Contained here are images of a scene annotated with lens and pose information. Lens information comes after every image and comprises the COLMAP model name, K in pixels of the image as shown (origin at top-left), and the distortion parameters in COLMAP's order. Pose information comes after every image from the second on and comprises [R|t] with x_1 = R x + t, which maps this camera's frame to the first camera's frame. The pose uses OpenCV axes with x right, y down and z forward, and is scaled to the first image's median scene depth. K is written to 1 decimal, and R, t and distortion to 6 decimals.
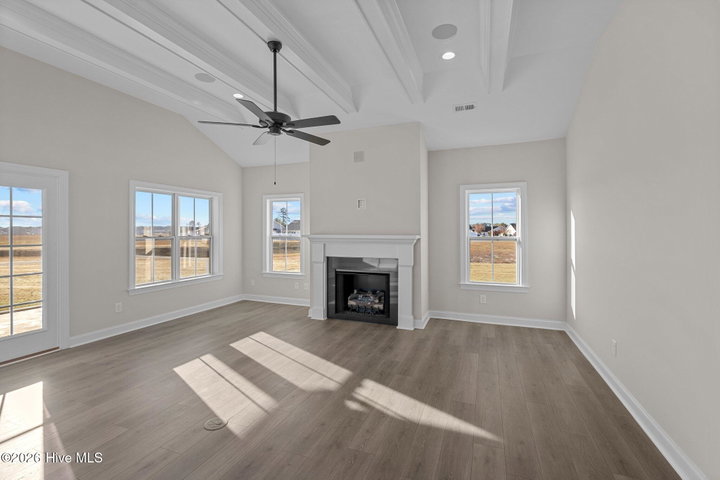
lens RADIAL K [[325.7, 0, 357.3], [0, 325.7, 232.1], [0, 0, 1]] dist [-0.003662, 0.002706]
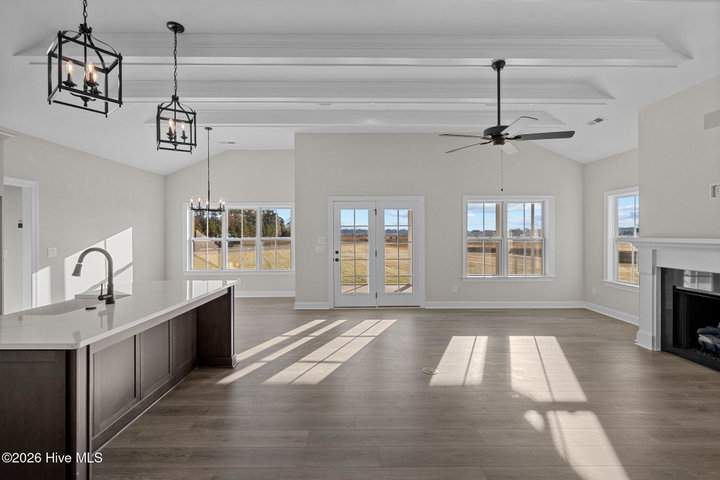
lens RADIAL K [[325.7, 0, 360.6], [0, 325.7, 235.1], [0, 0, 1]] dist [-0.003662, 0.002706]
pose [[0.375133, 0.000167, -0.926971, 0.344511], [0.002851, 0.999995, 0.001334, -0.000347], [0.926967, -0.003144, 0.375131, 0.091609]]
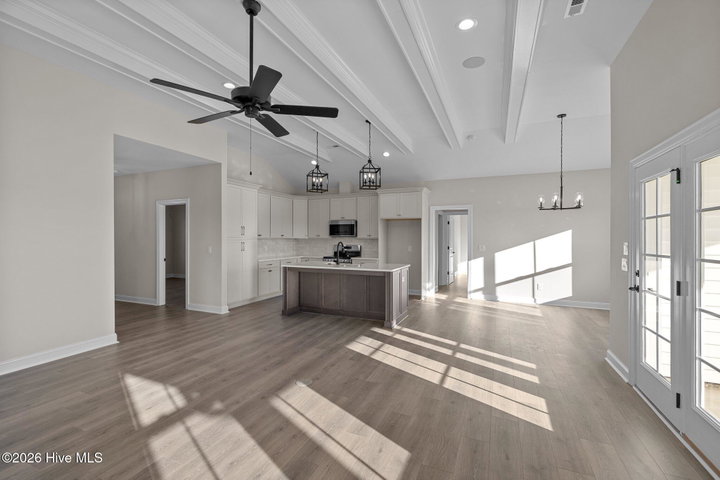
lens RADIAL K [[325.7, 0, 357.2], [0, 325.7, 244.5], [0, 0, 1]] dist [-0.003662, 0.002706]
pose [[-0.999412, -0.004271, 0.034033, -0.306317], [-0.003361, 0.999637, 0.026741, -0.004593], [-0.034135, 0.026610, -0.999063, 1.052645]]
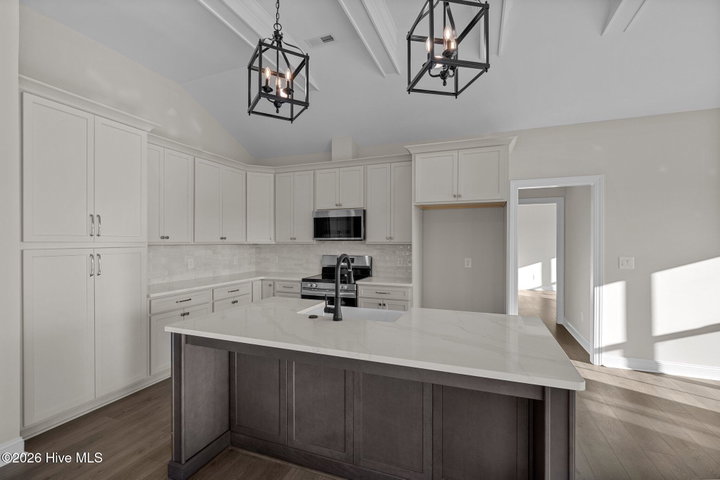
lens RADIAL K [[325.7, 0, 353.3], [0, 325.7, 243.8], [0, 0, 1]] dist [-0.003662, 0.002706]
pose [[-0.999997, -0.002488, -0.000521, -0.220600], [-0.002494, 0.999916, 0.012711, -0.001705], [0.000489, 0.012713, -0.999919, 0.321772]]
